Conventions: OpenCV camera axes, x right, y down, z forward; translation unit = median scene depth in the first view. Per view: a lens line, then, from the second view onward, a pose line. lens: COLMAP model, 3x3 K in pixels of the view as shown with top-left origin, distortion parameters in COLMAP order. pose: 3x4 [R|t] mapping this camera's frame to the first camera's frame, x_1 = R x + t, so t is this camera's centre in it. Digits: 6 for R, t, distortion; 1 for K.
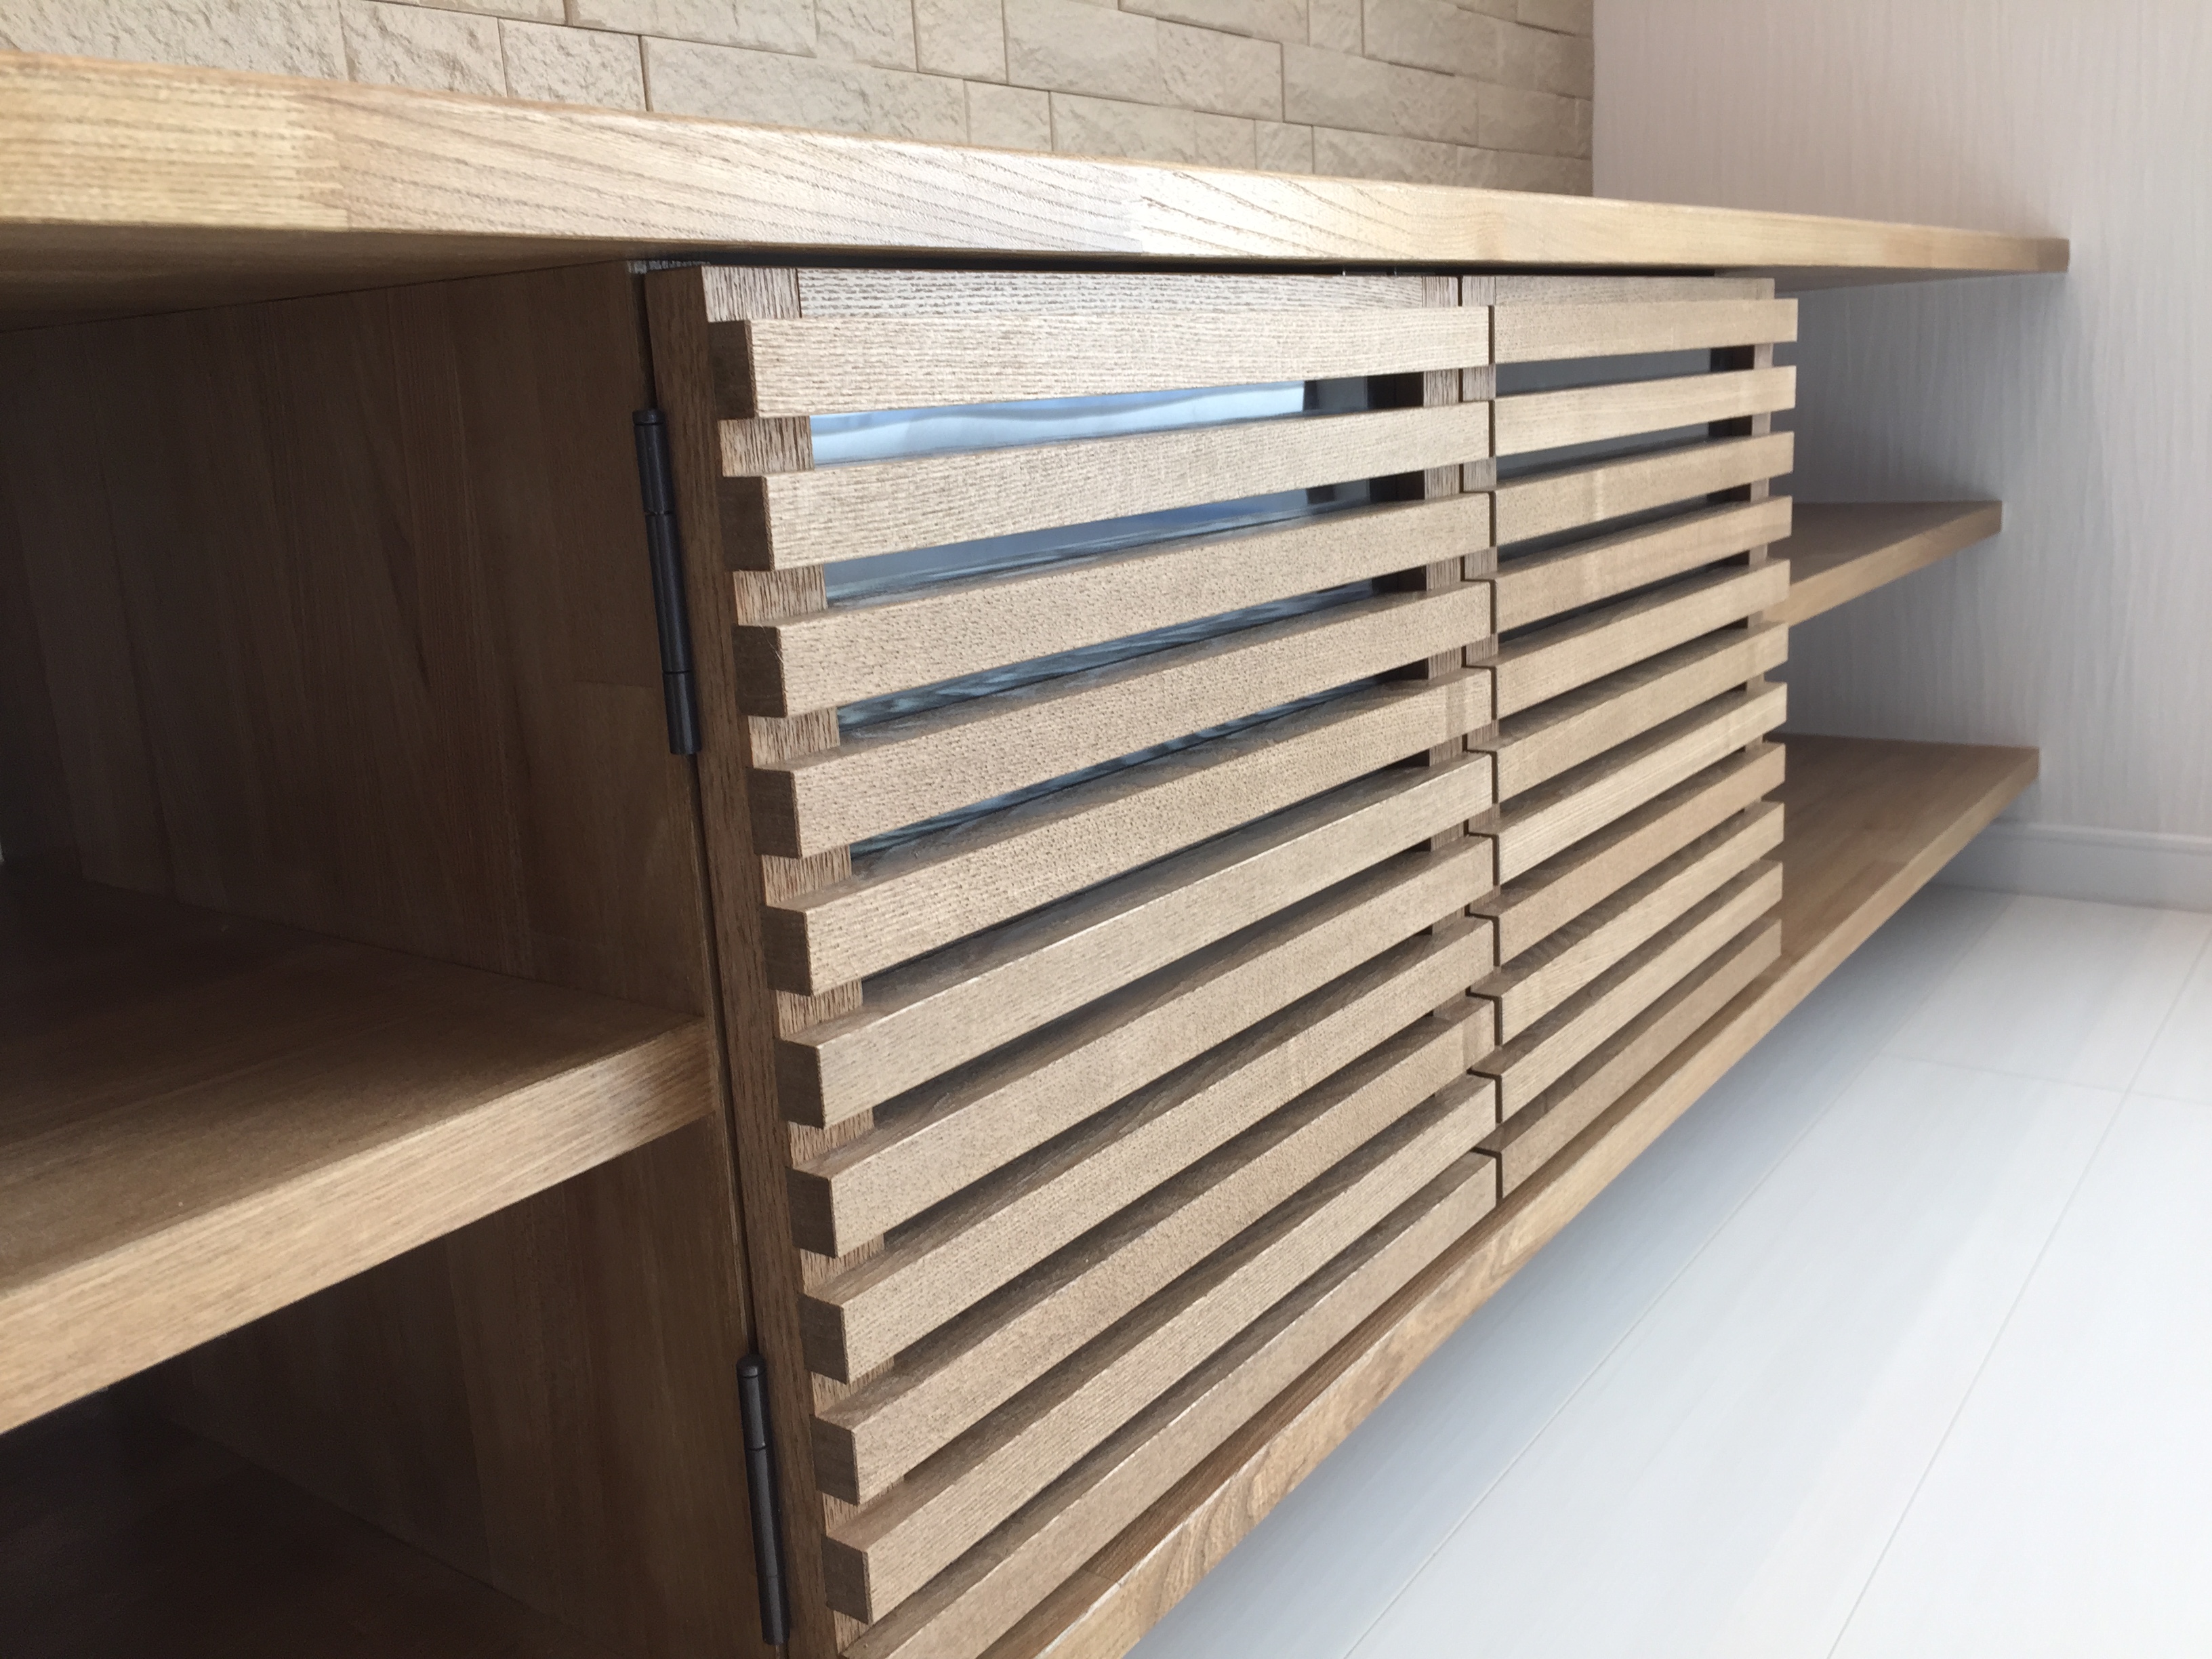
lens RADIAL K [[1874.7, 0, 1109.2], [0, 1874.7, 824.9], [0, 0, 1]] dist [-0.001738, 0.003922]
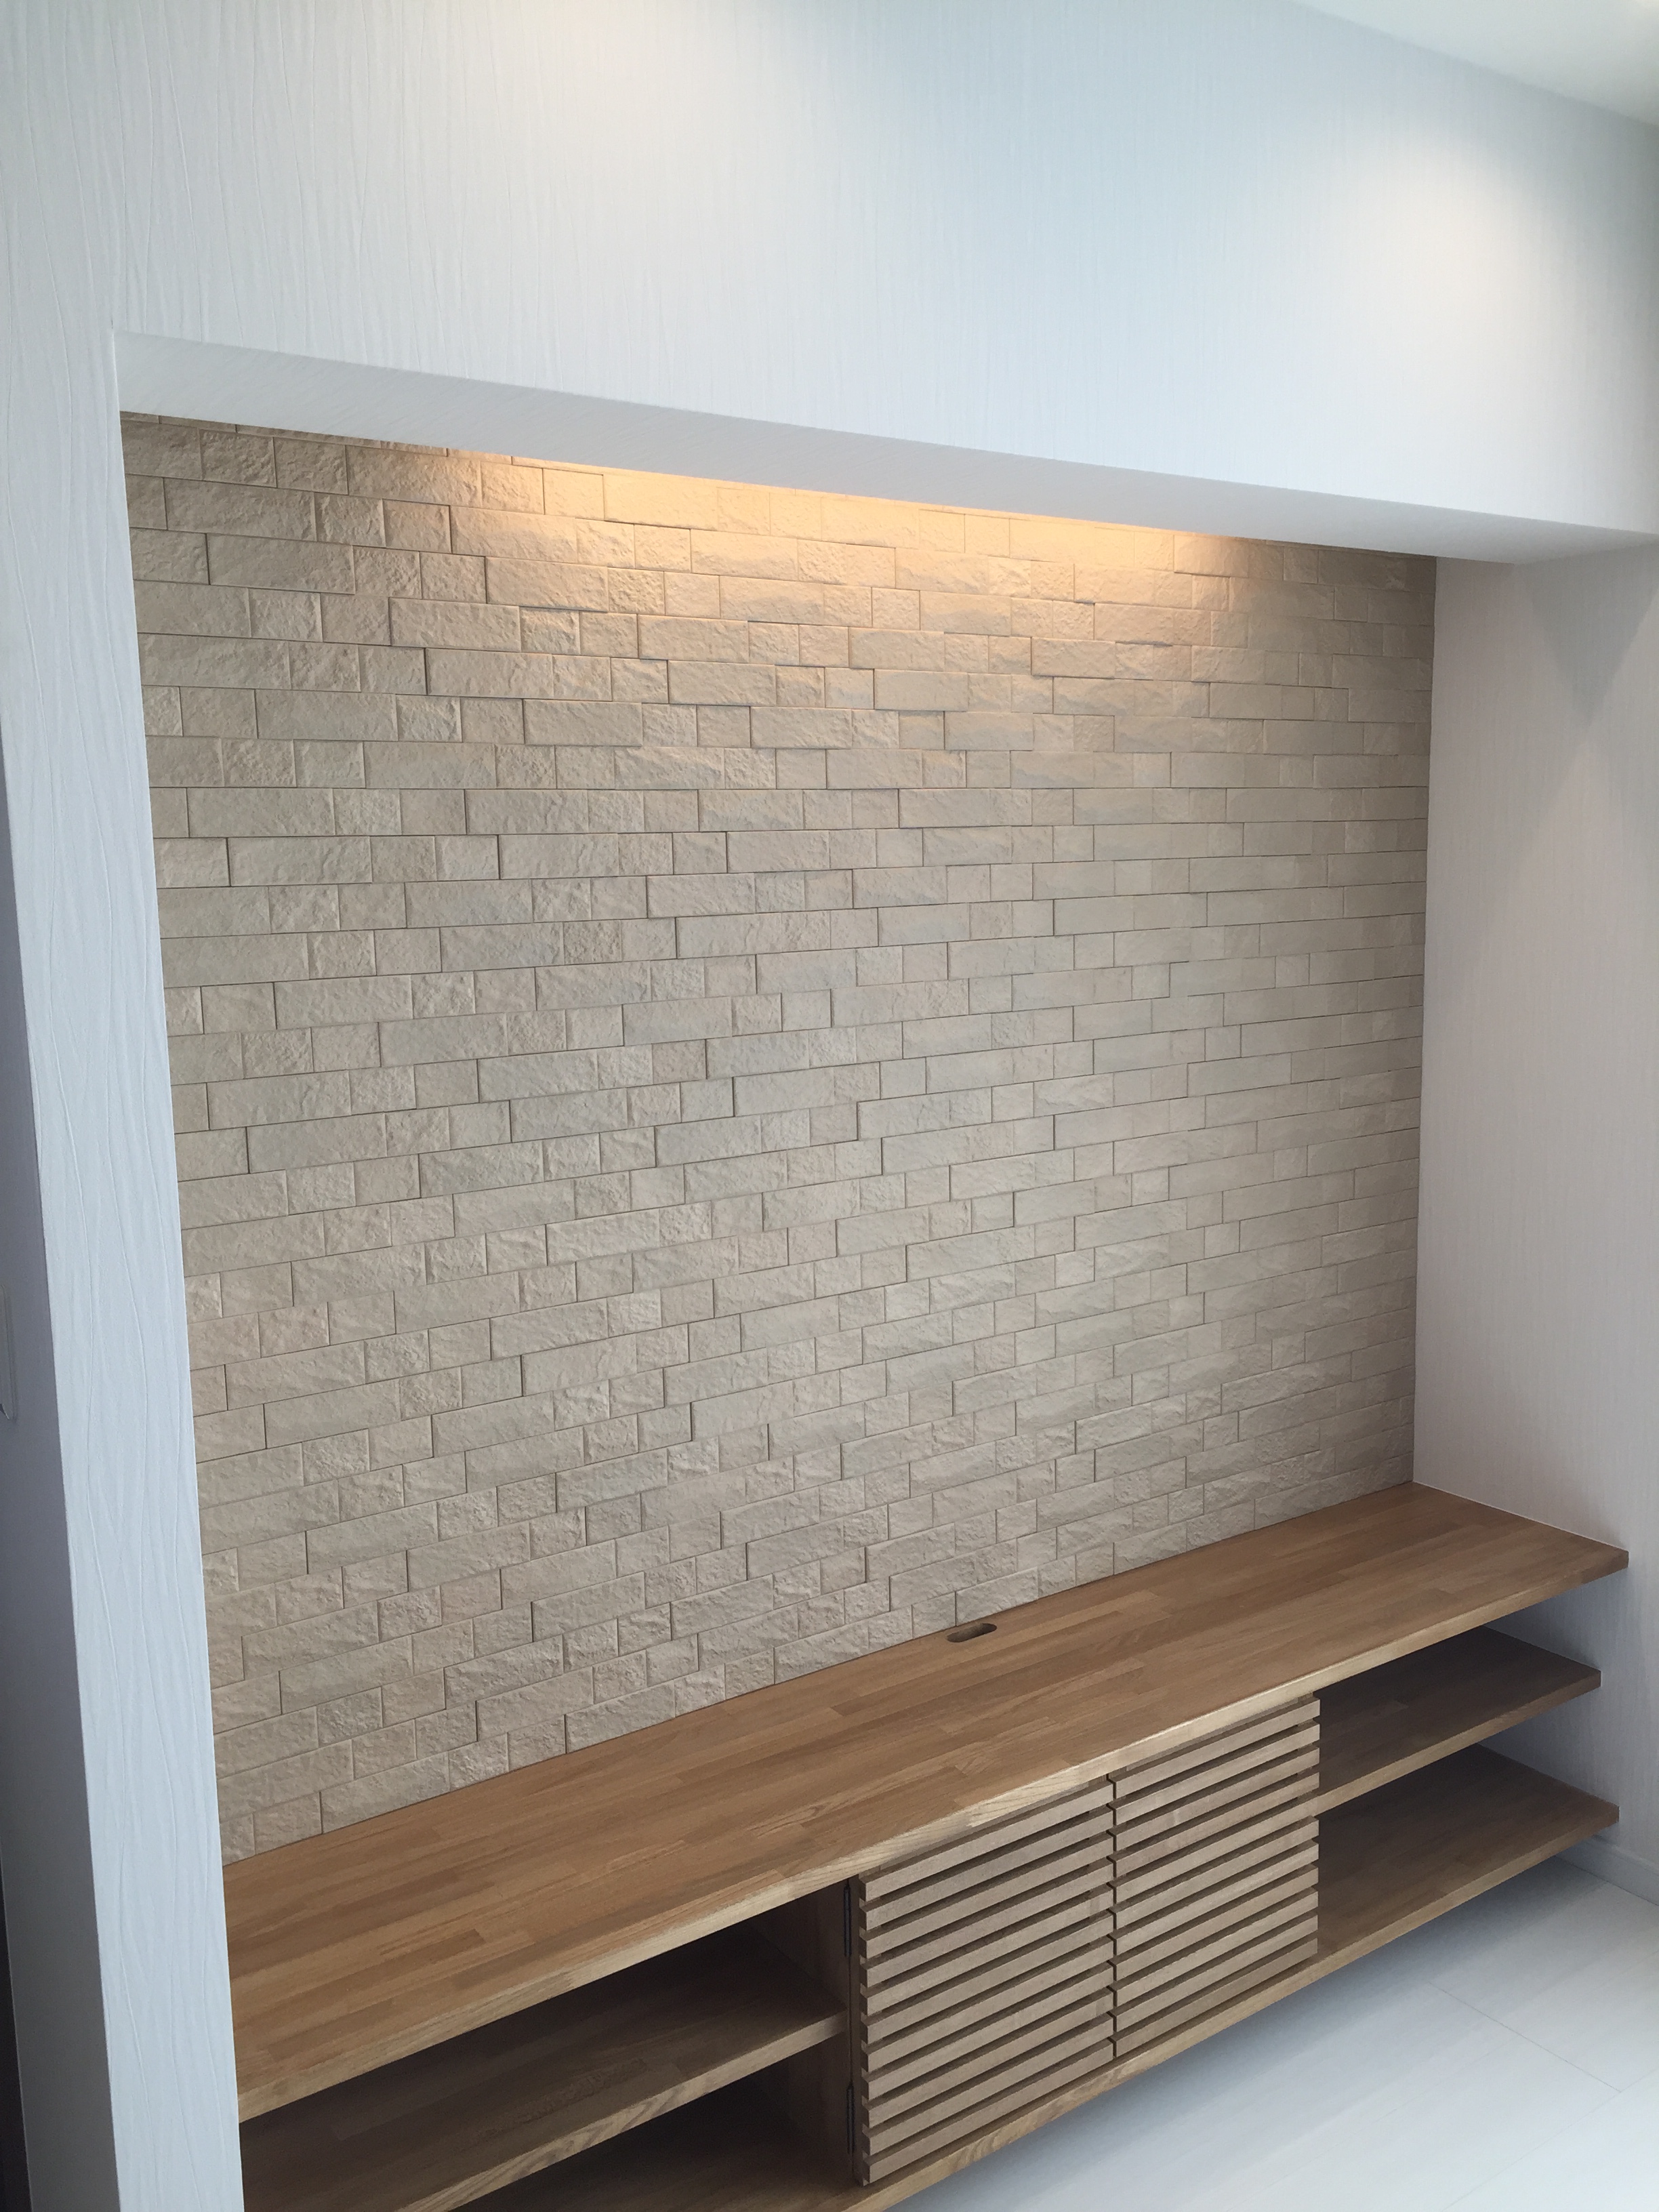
lens RADIAL K [[1874.7, 0, 825.7], [0, 1874.7, 1105.7], [0, 0, 1]] dist [-0.001738, 0.003922]
pose [[0.944220, 0.084869, -0.318190, 0.604876], [-0.109387, 0.992189, -0.059961, -1.091714], [0.310616, 0.091422, 0.946129, -2.138708]]
